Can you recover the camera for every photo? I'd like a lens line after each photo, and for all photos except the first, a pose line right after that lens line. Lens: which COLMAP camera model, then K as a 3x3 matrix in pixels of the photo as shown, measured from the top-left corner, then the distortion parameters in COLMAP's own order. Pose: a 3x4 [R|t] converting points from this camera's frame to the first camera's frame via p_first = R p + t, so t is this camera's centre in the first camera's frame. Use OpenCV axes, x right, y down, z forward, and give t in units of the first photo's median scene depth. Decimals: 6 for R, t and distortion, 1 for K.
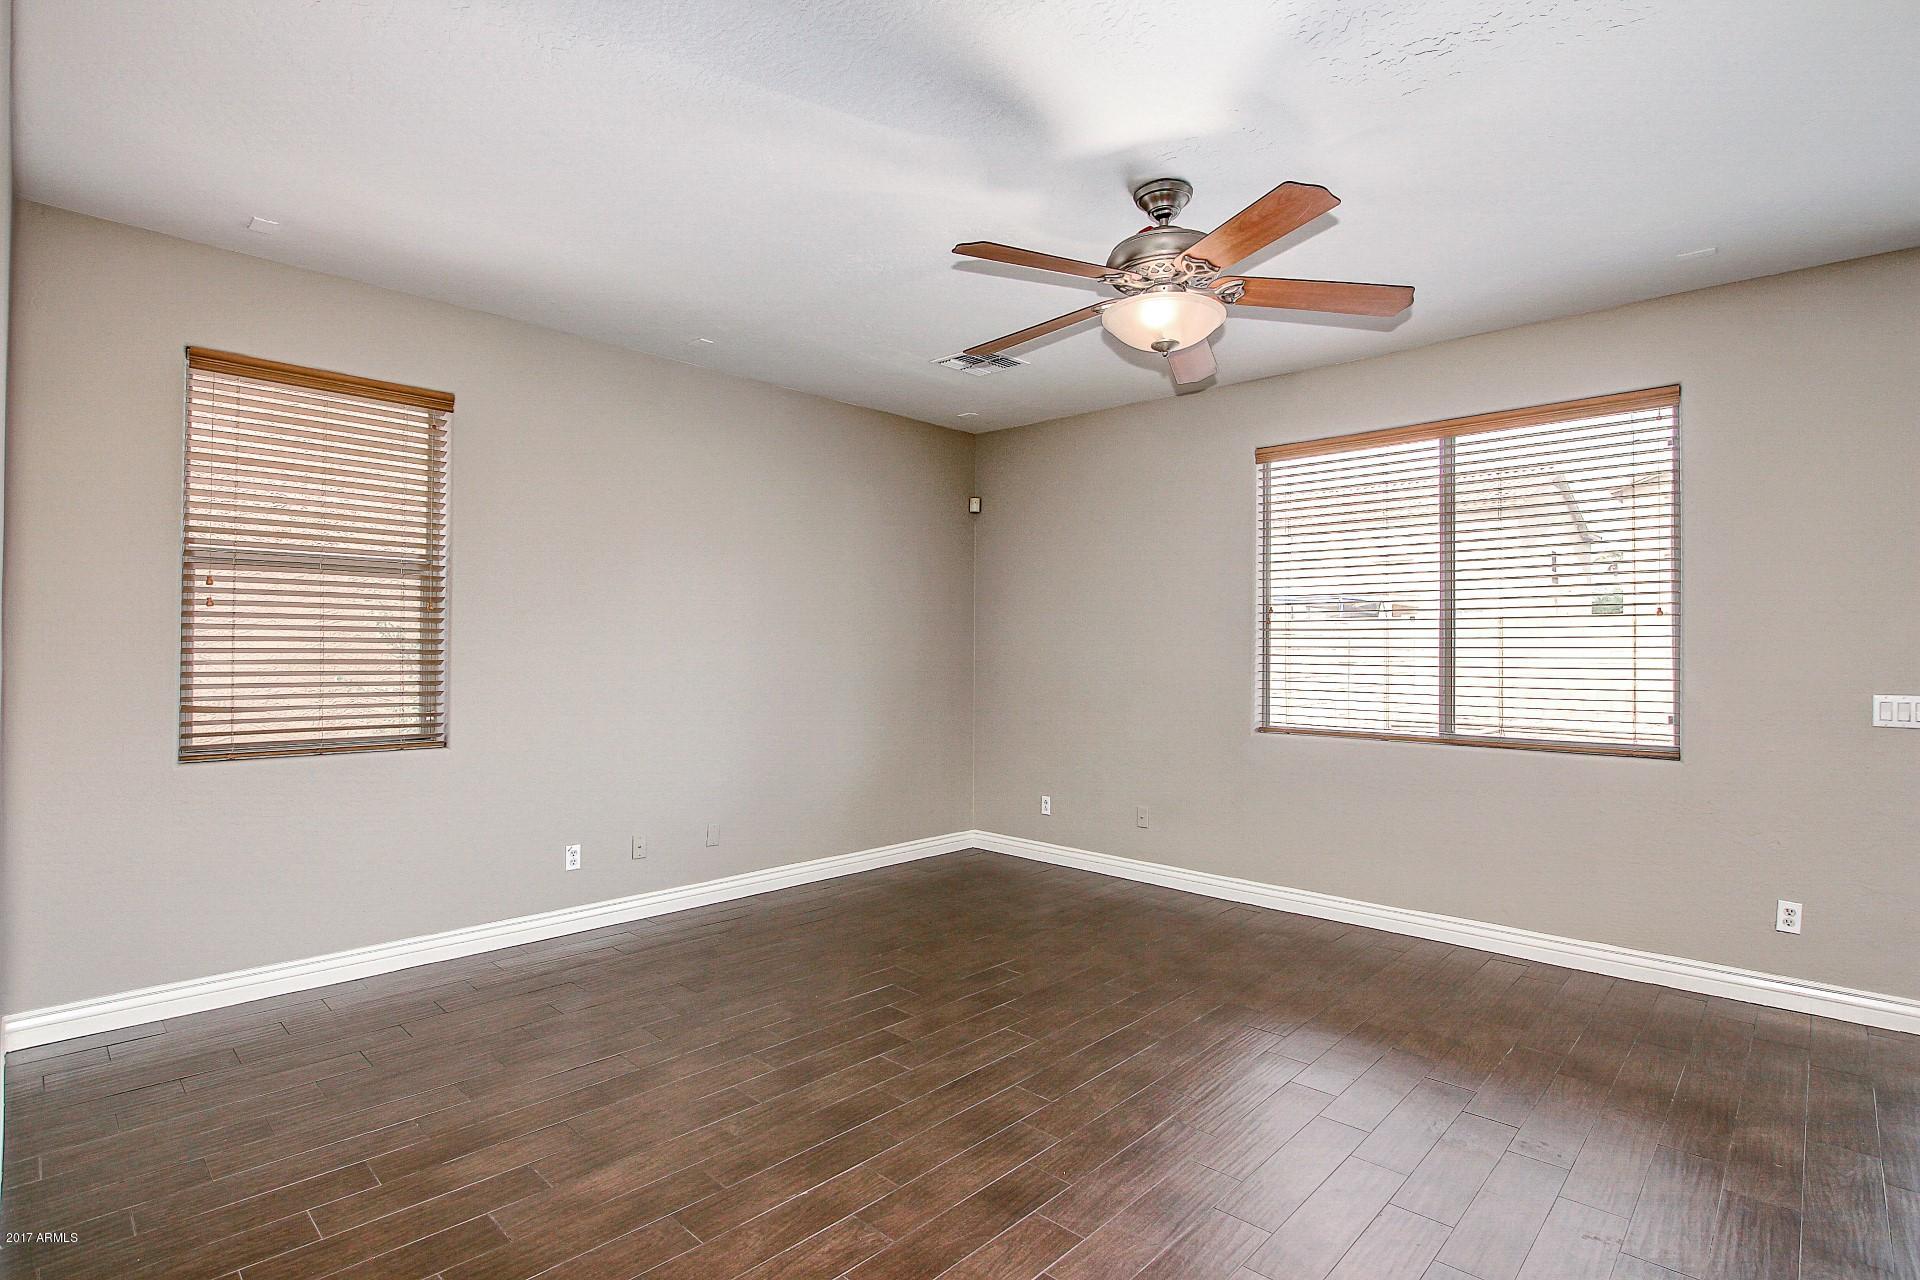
lens RADIAL K [[926.8, 0, 989.5], [0, 926.8, 641.7], [0, 0, 1]] dist [0.000260, -0.000087]
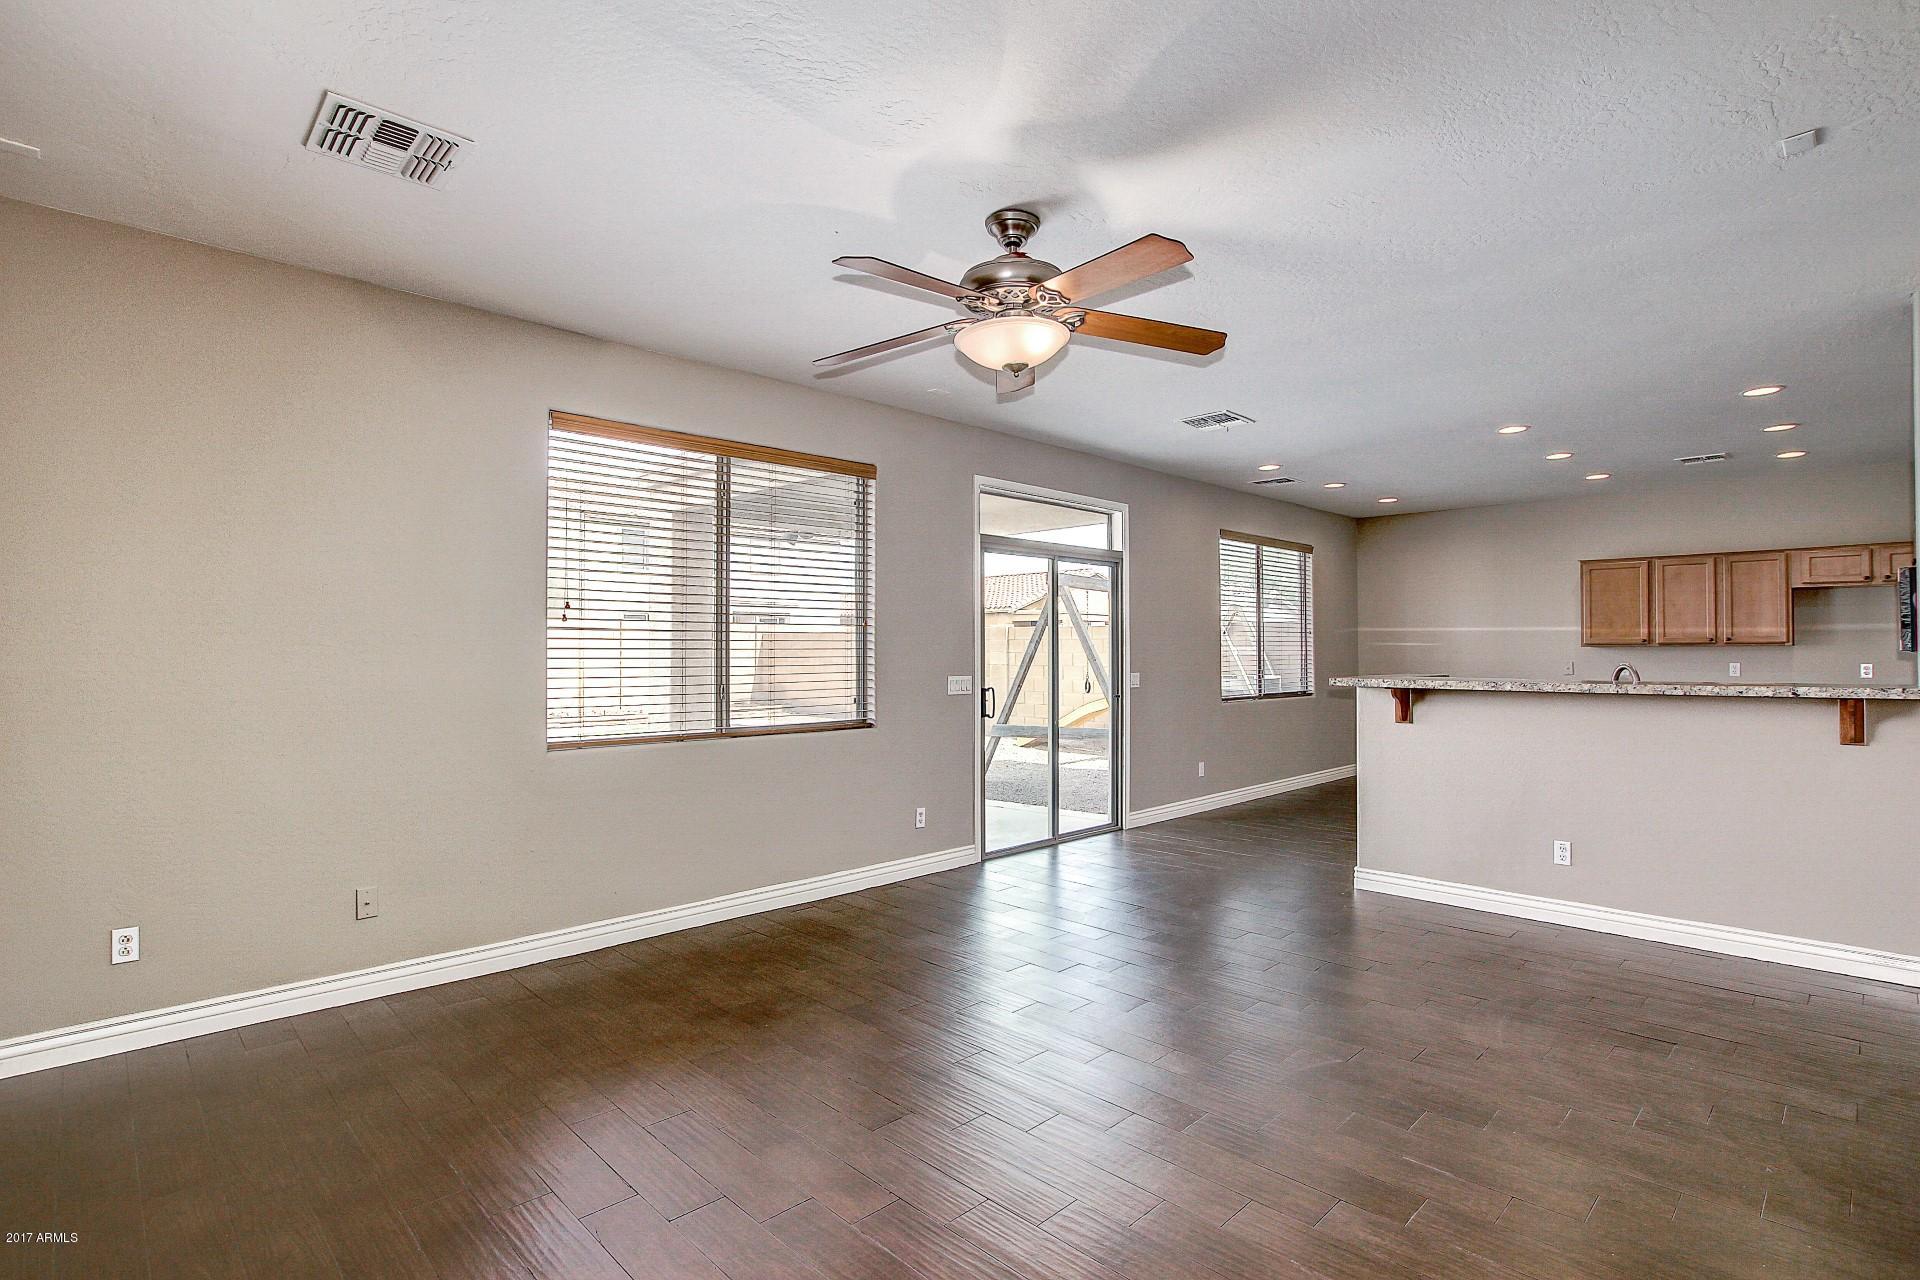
lens RADIAL K [[926.8, 0, 989.5], [0, 926.8, 641.7], [0, 0, 1]] dist [0.000260, -0.000087]
pose [[0.049456, 0.018379, 0.998607, -0.601911], [0.000750, 0.999830, -0.018439, 0.019246], [-0.998776, 0.001661, 0.049434, 0.658944]]
